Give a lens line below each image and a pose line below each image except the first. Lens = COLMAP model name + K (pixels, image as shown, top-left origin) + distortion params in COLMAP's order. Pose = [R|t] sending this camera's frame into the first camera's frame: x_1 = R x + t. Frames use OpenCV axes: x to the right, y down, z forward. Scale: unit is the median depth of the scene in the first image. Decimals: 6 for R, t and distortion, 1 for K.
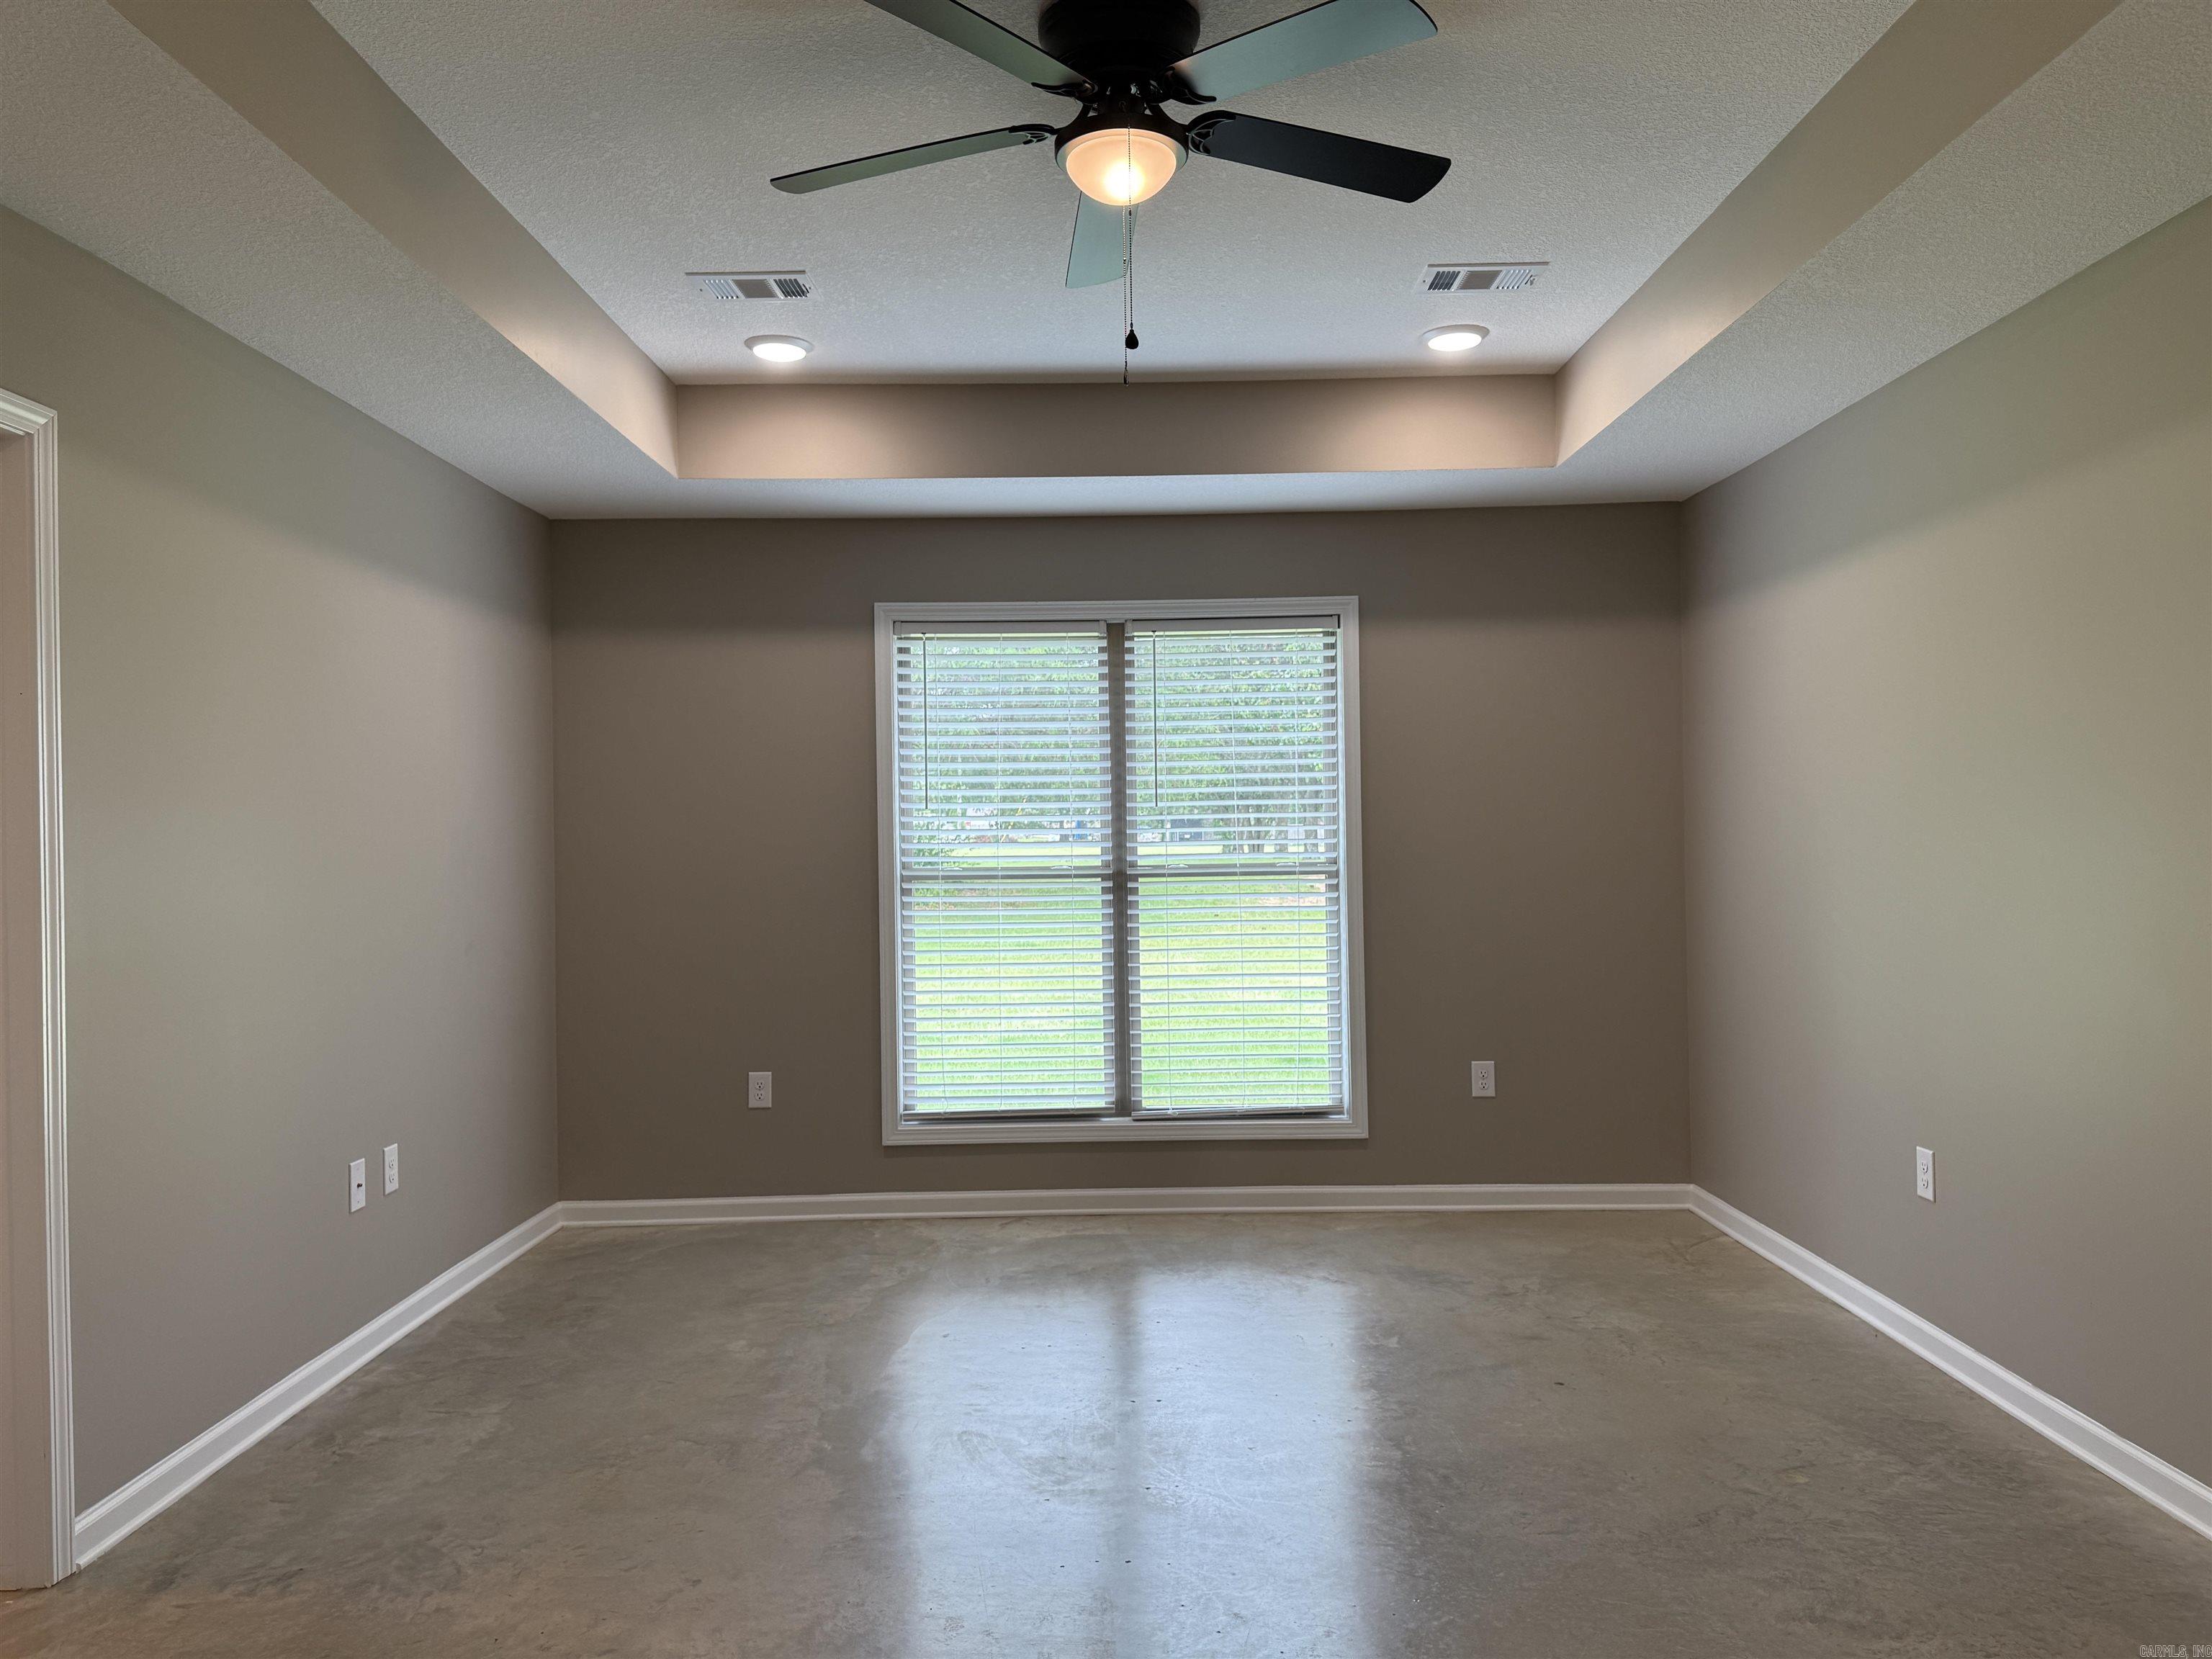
lens RADIAL K [[1557.0, 0, 1097.7], [0, 1557.0, 817.7], [0, 0, 1]] dist [0.063787, -0.080153]
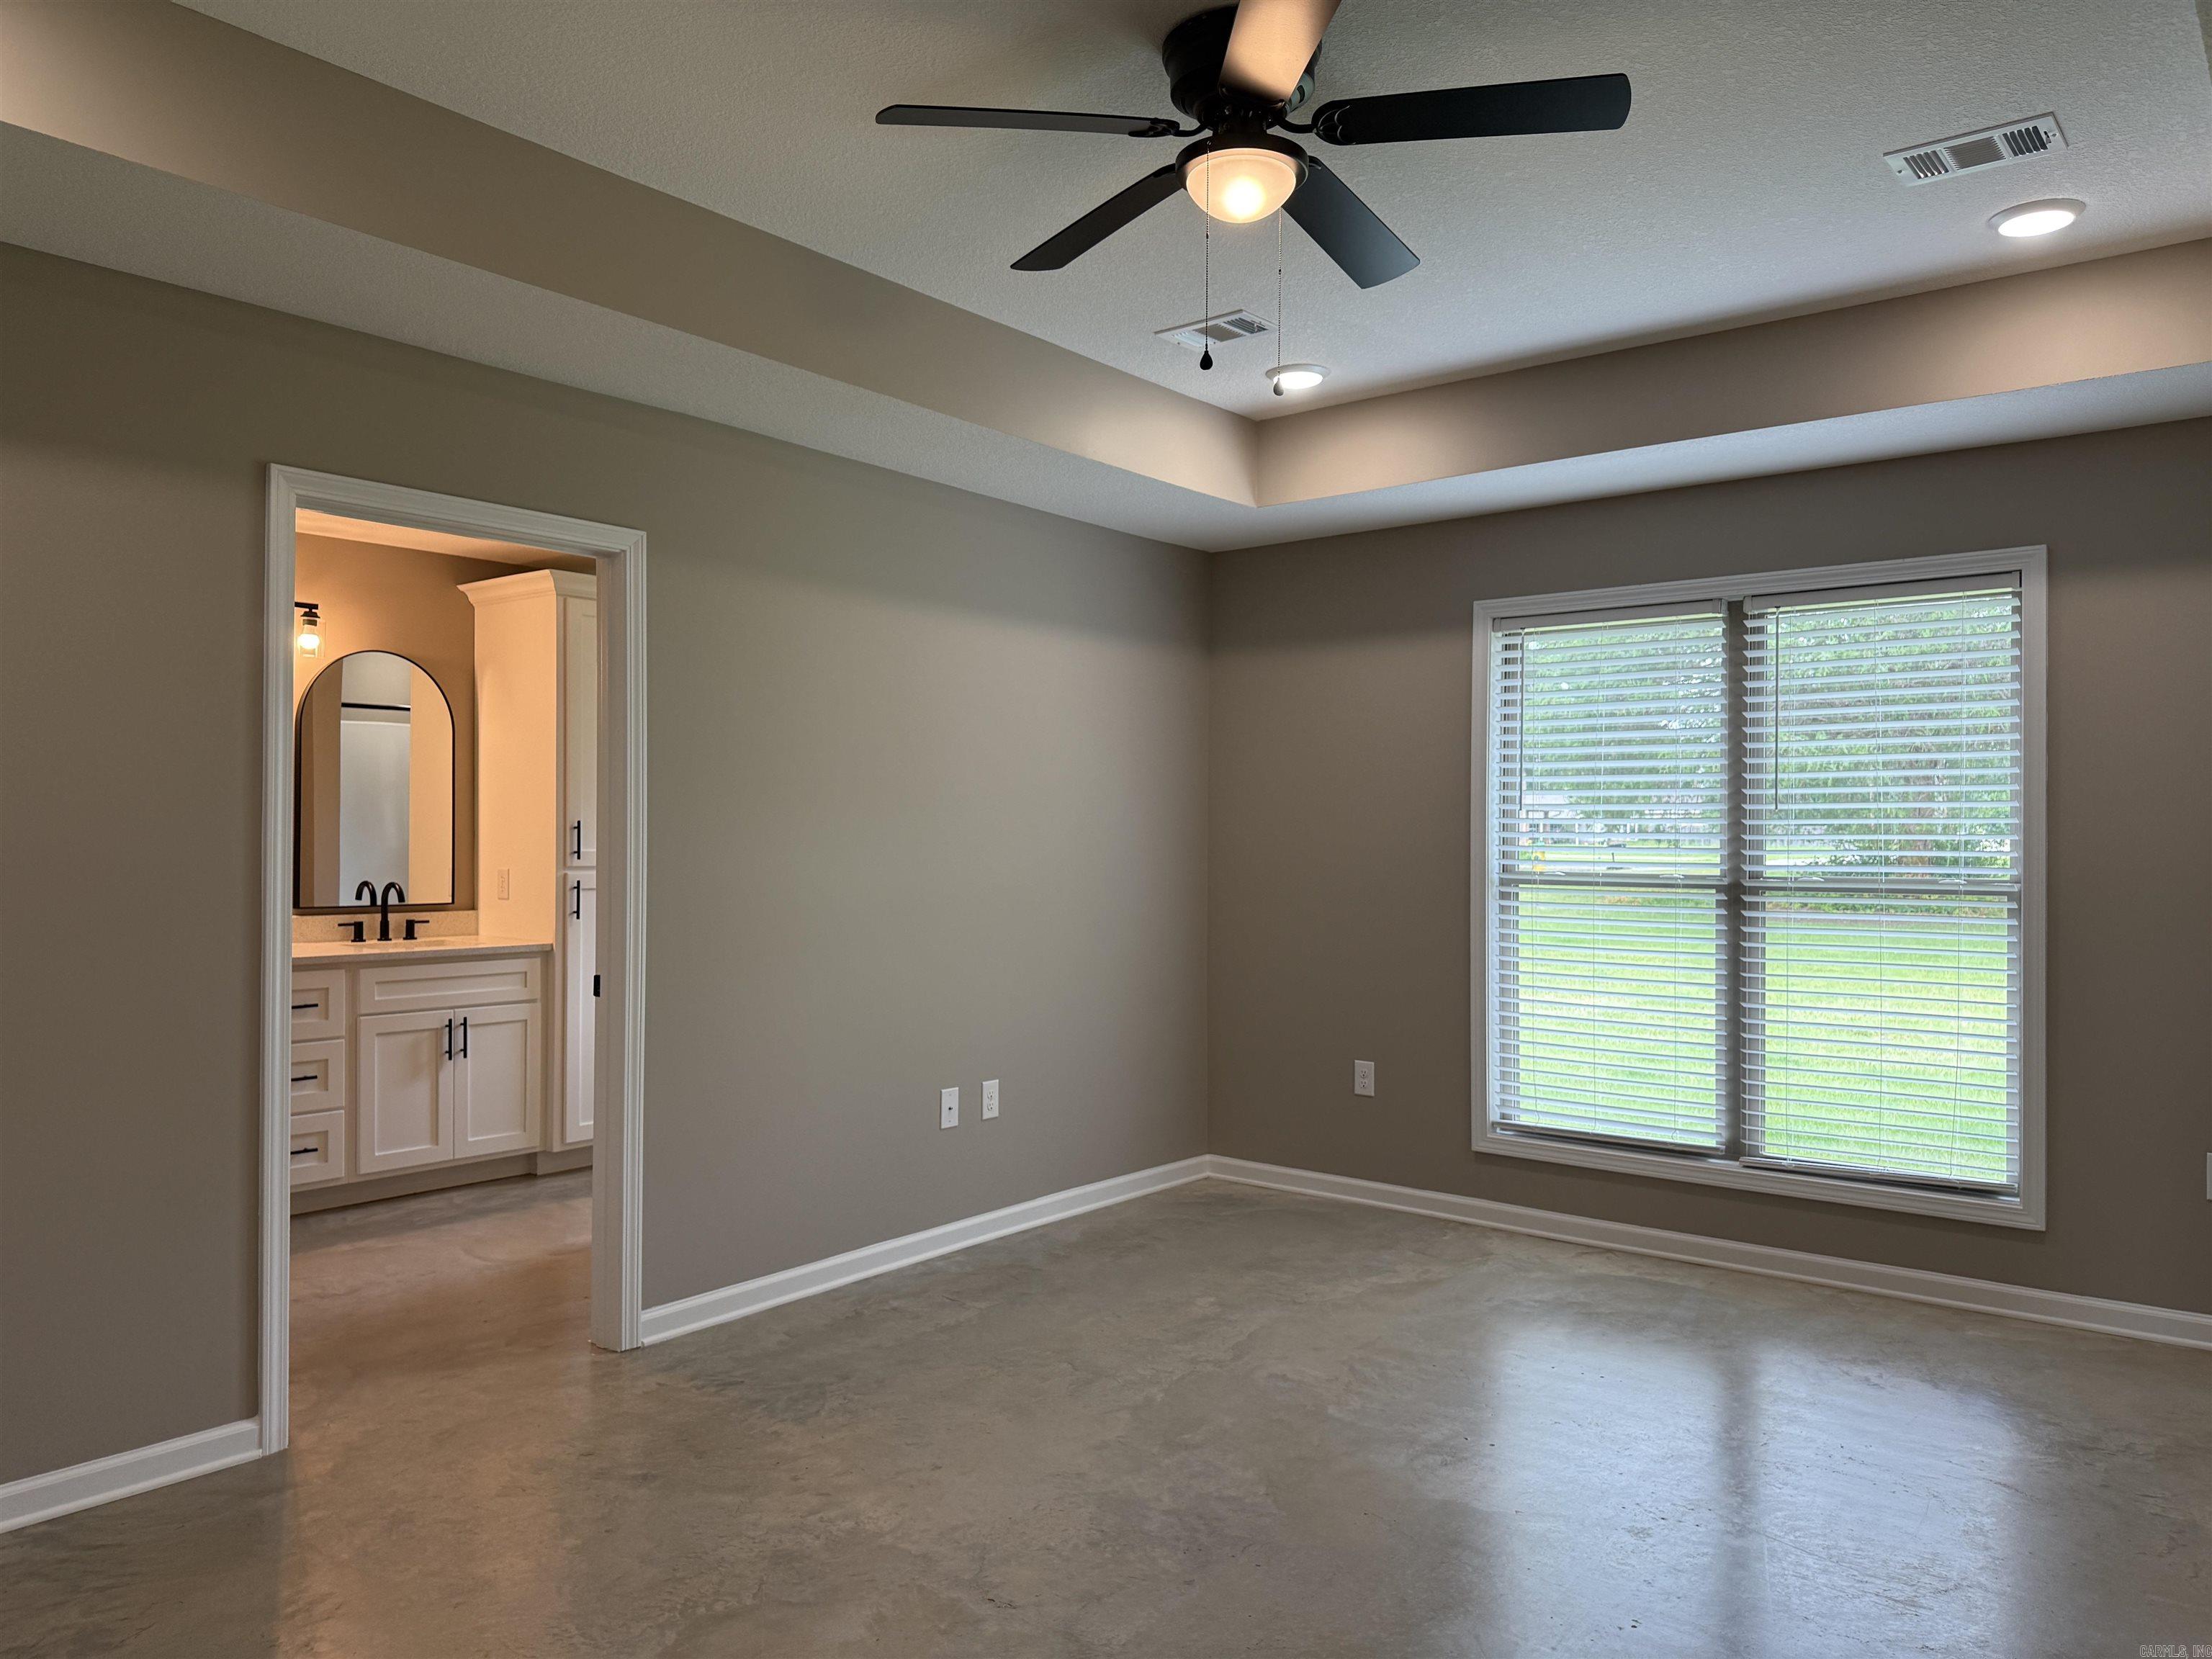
lens RADIAL K [[1557.0, 0, 1120.6], [0, 1557.0, 818.6], [0, 0, 1]] dist [0.063787, -0.080153]
pose [[0.782116, 0.013079, -0.622996, 0.342318], [-0.006701, 0.999898, 0.012580, -0.012099], [0.623097, -0.005664, 0.782124, 0.094728]]
